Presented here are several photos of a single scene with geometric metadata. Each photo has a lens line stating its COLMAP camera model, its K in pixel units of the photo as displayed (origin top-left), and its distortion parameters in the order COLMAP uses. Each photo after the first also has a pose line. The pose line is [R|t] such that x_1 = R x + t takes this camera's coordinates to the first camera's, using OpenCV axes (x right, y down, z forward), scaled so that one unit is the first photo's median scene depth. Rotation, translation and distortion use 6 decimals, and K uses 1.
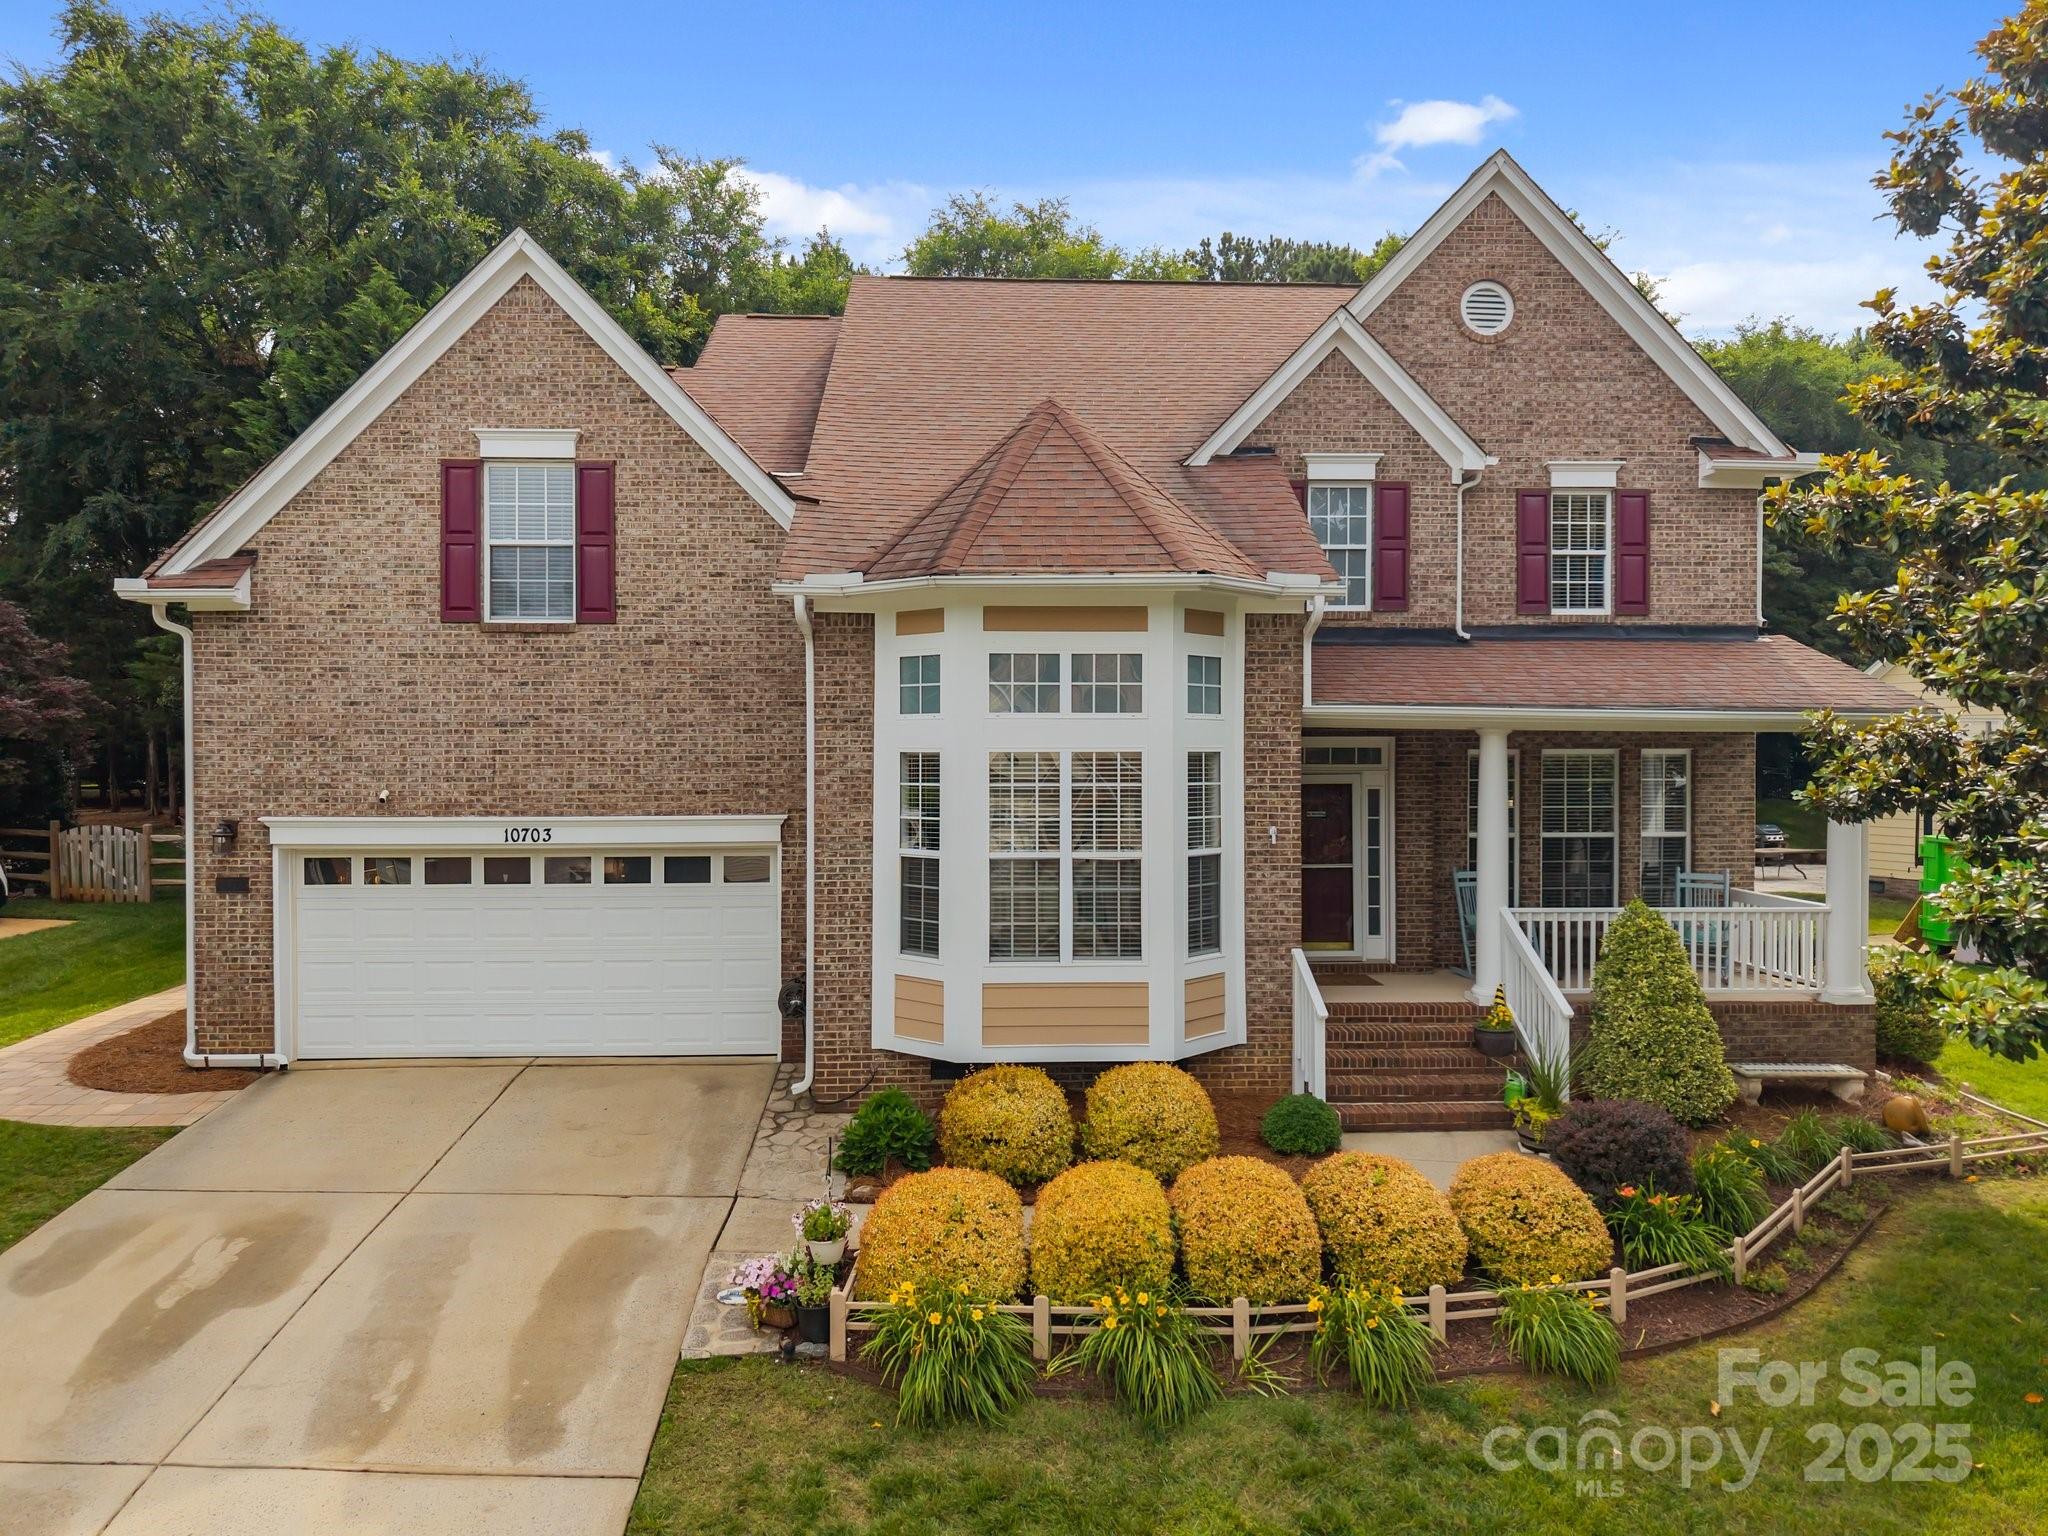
lens RADIAL K [[1383.9, 0, 1015.2], [0, 1383.9, 759.1], [0, 0, 1]] dist [-0.014355, -0.000388]
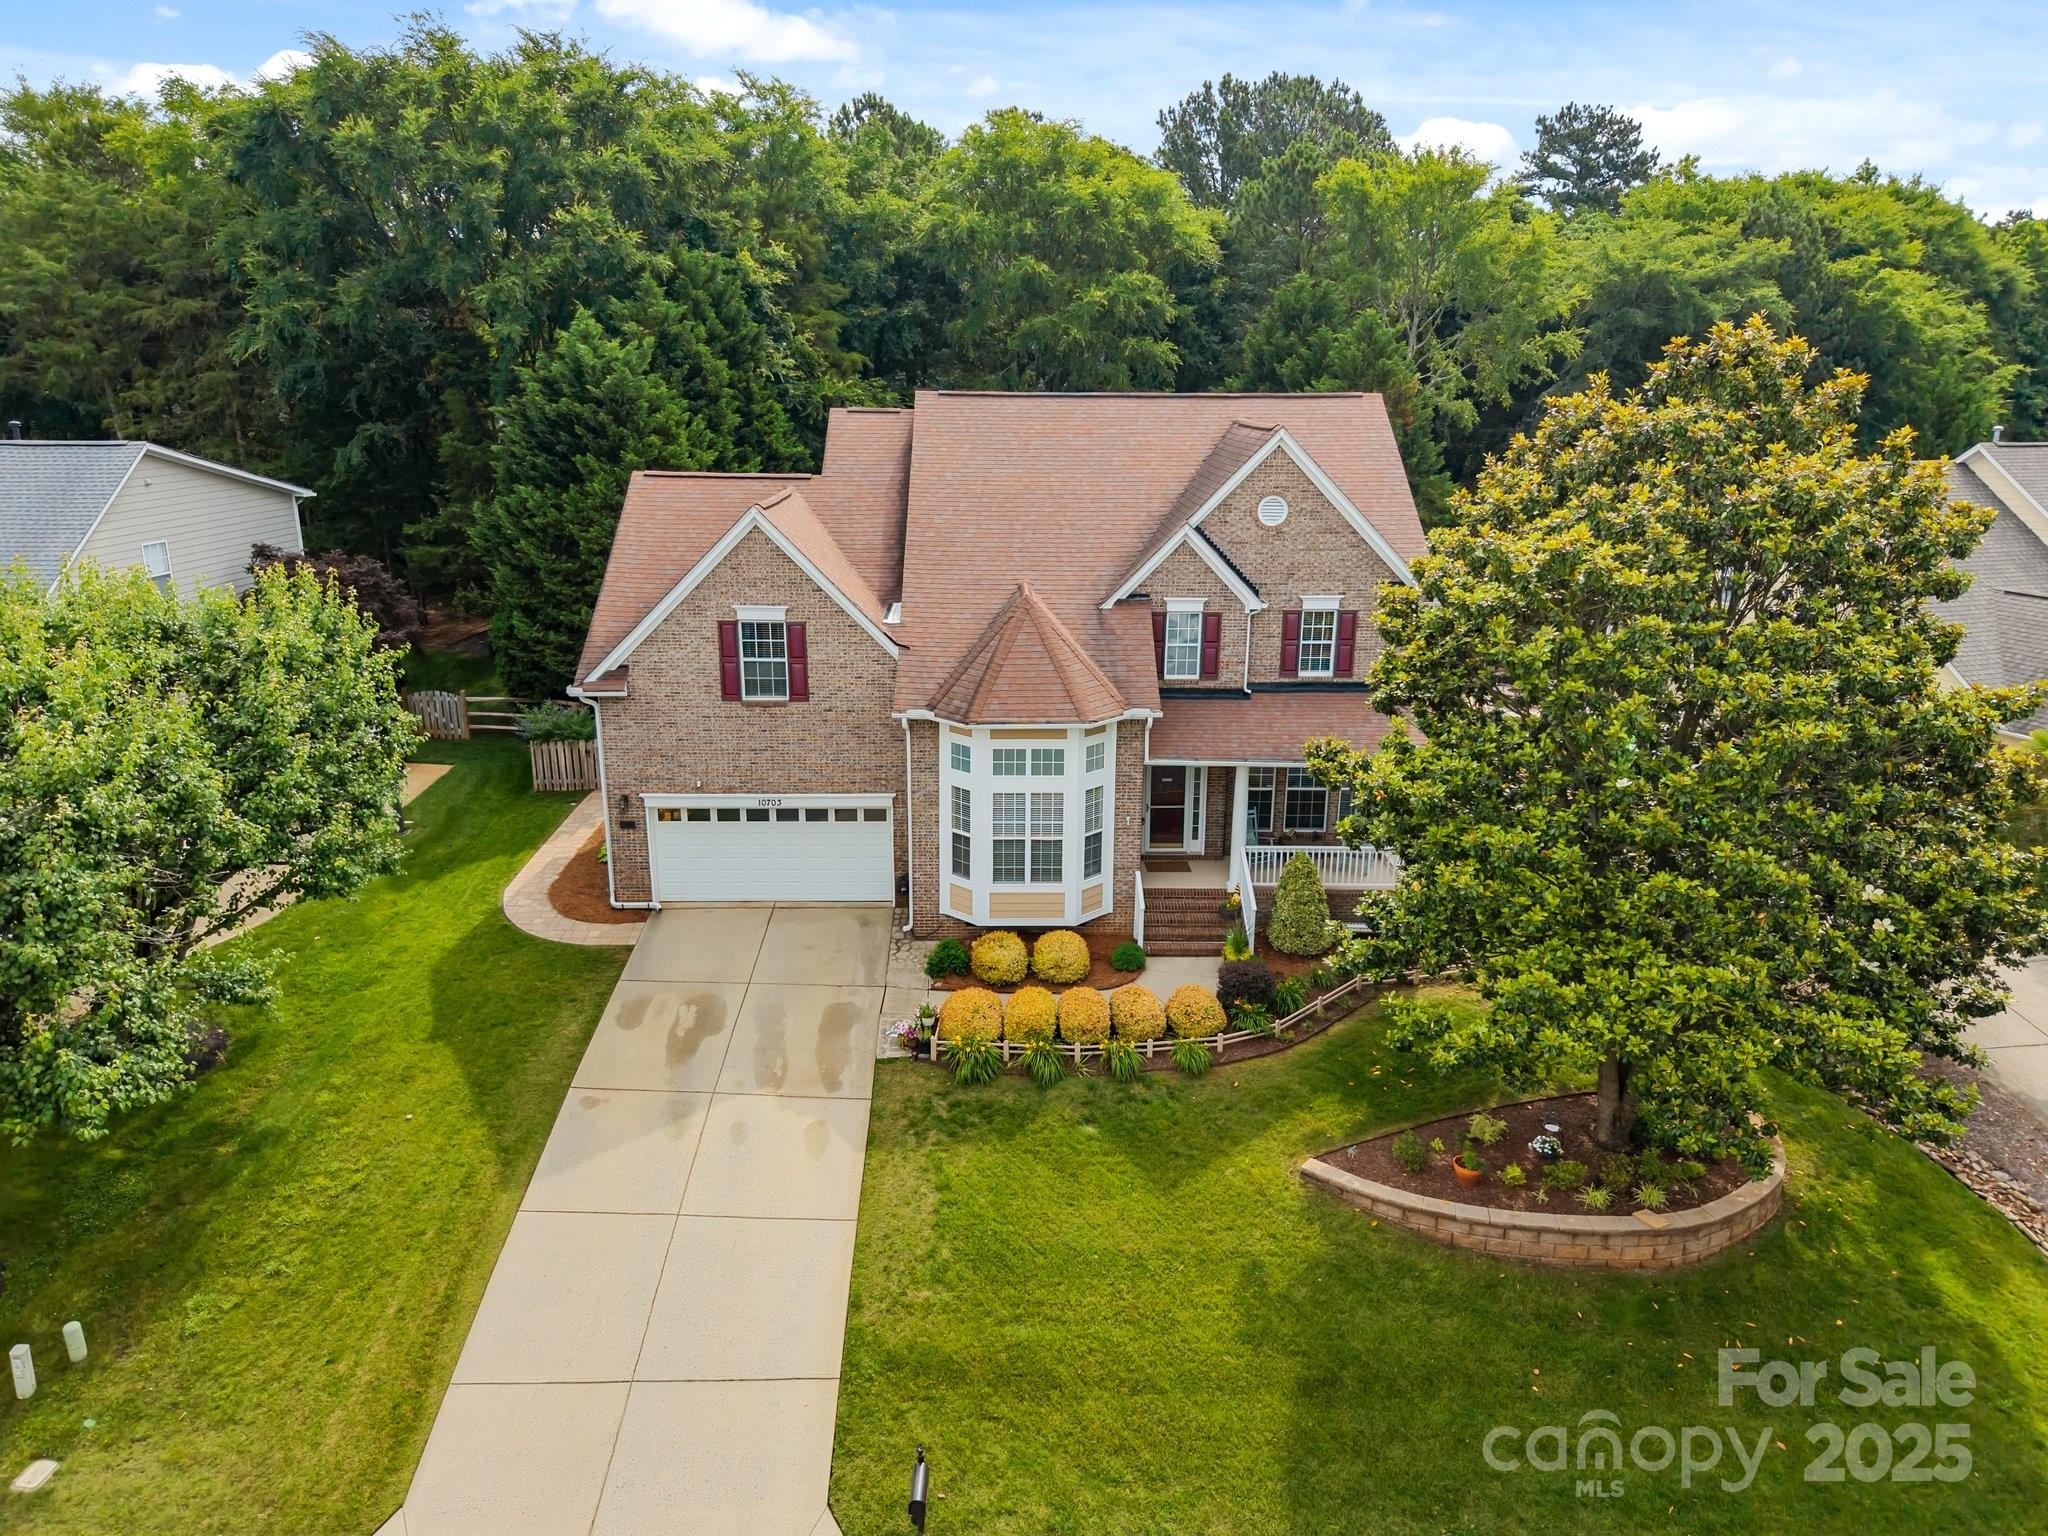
lens RADIAL K [[1383.9, 0, 1015.2], [0, 1383.9, 759.1], [0, 0, 1]] dist [-0.014355, -0.000388]
pose [[0.999610, 0.013475, -0.024453, 0.066556], [-0.006466, 0.963745, 0.266748, -0.616900], [0.027161, -0.266485, 0.963456, -1.049655]]
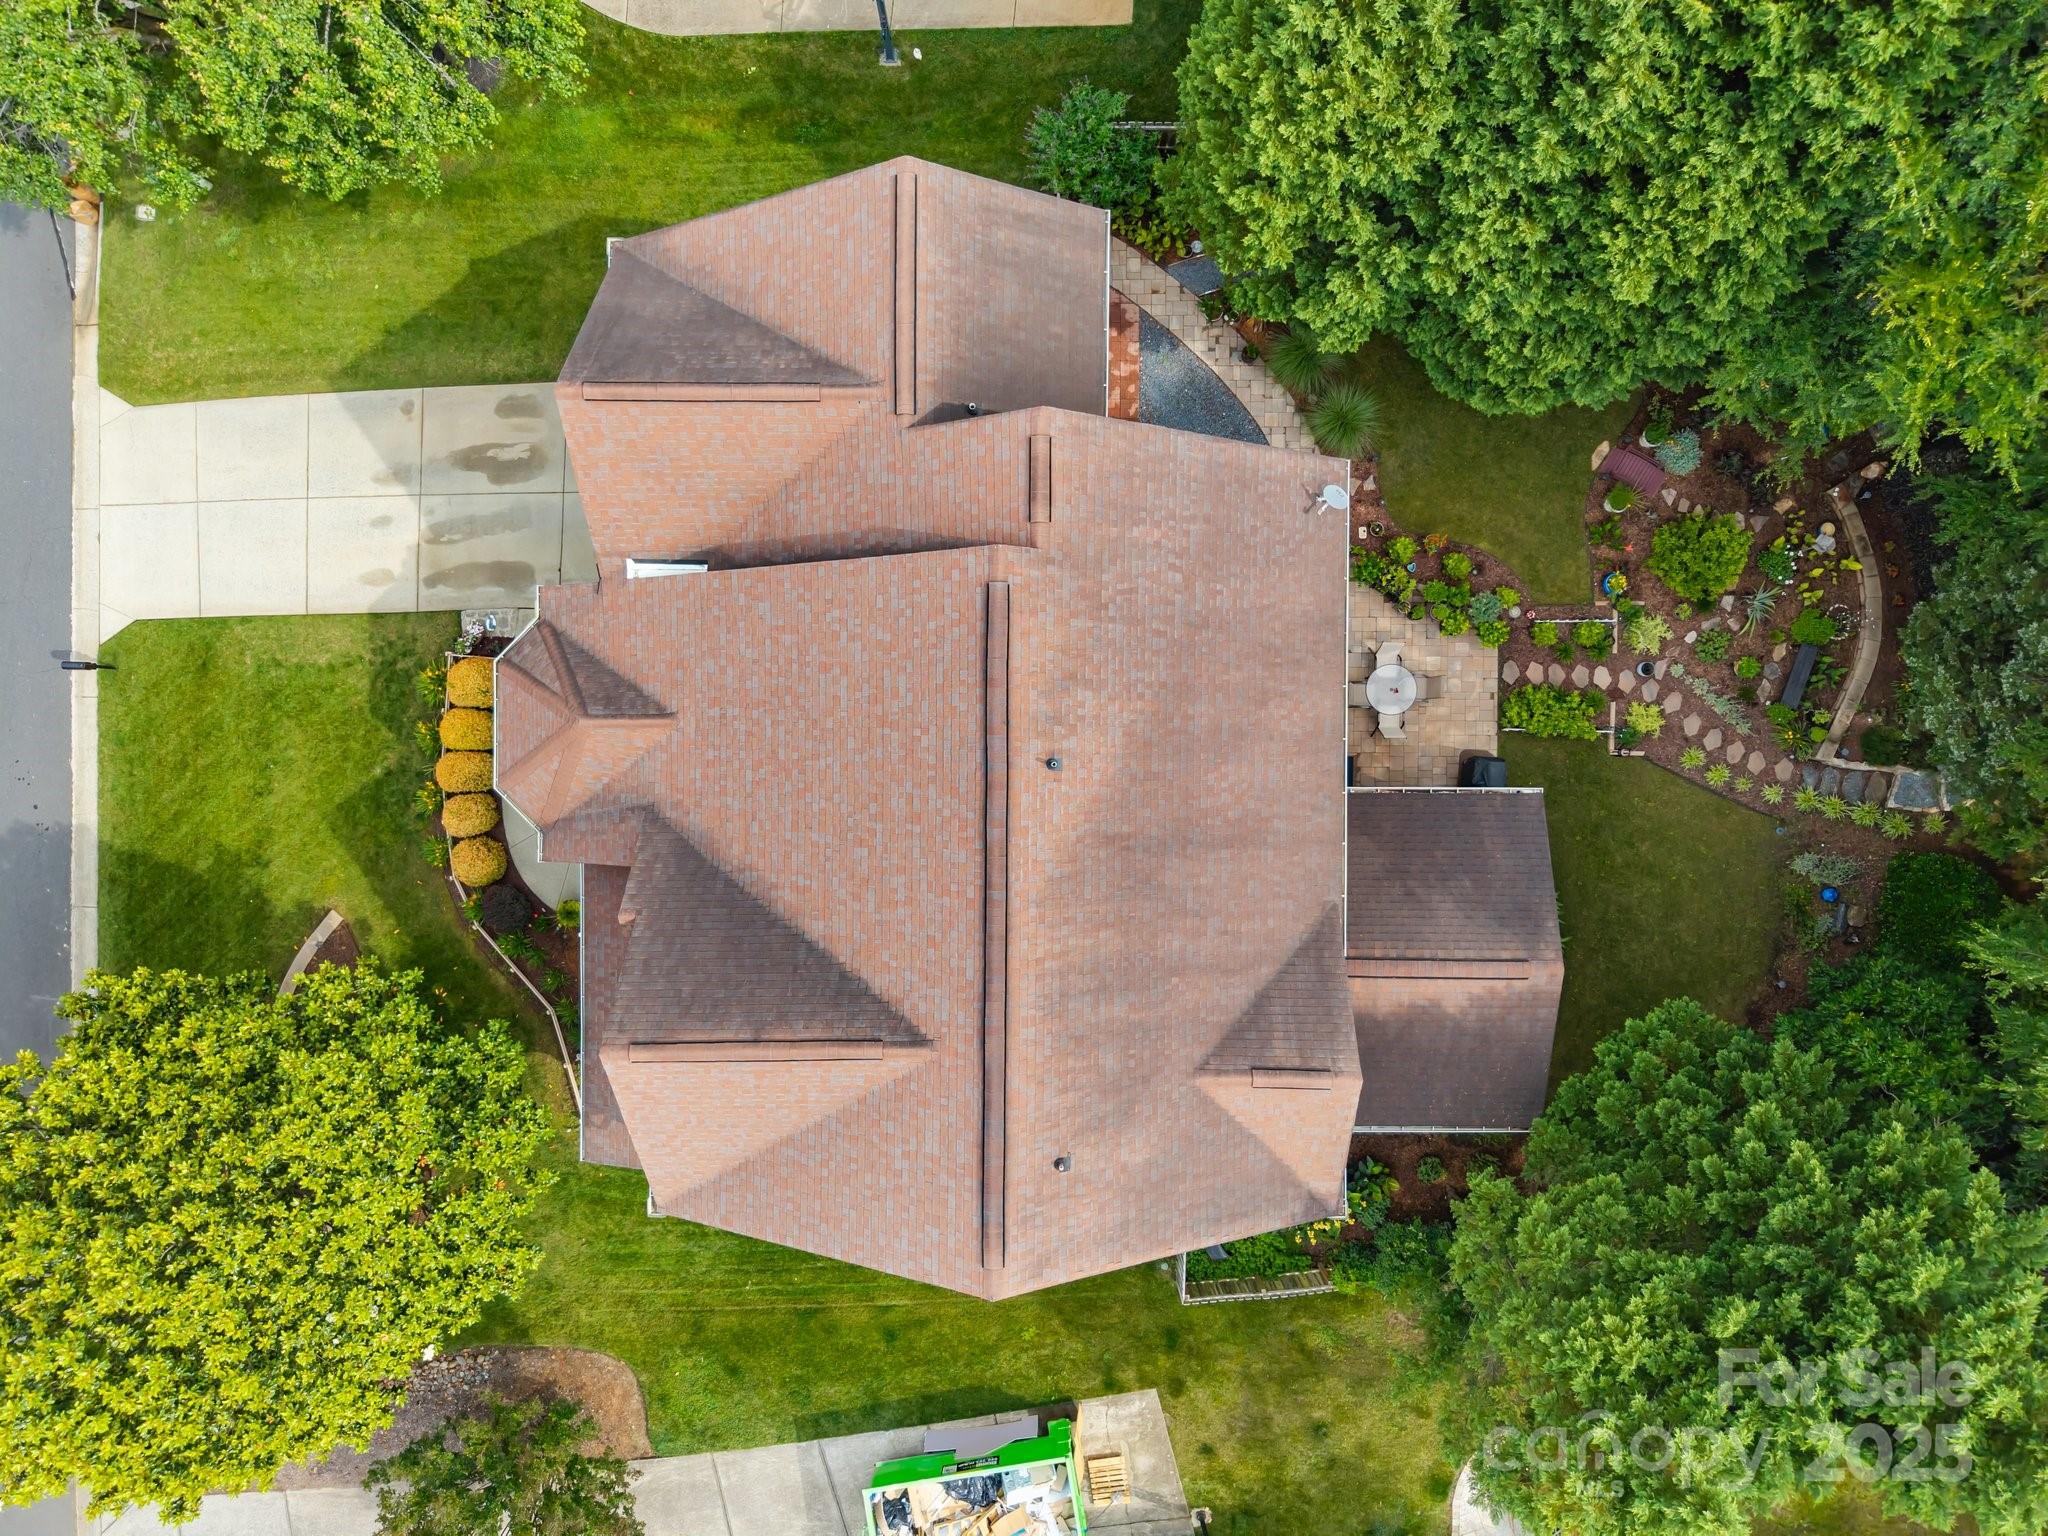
lens RADIAL K [[1362.0, 0, 1022.1], [0, 1362.0, 757.1], [0, 0, 1]] dist [-0.001712, -0.001779]
pose [[-0.041379, 0.999129, -0.005292, 0.066533], [-0.018360, 0.004535, 0.999821, -2.173005], [0.998975, 0.041469, 0.018157, 1.665315]]
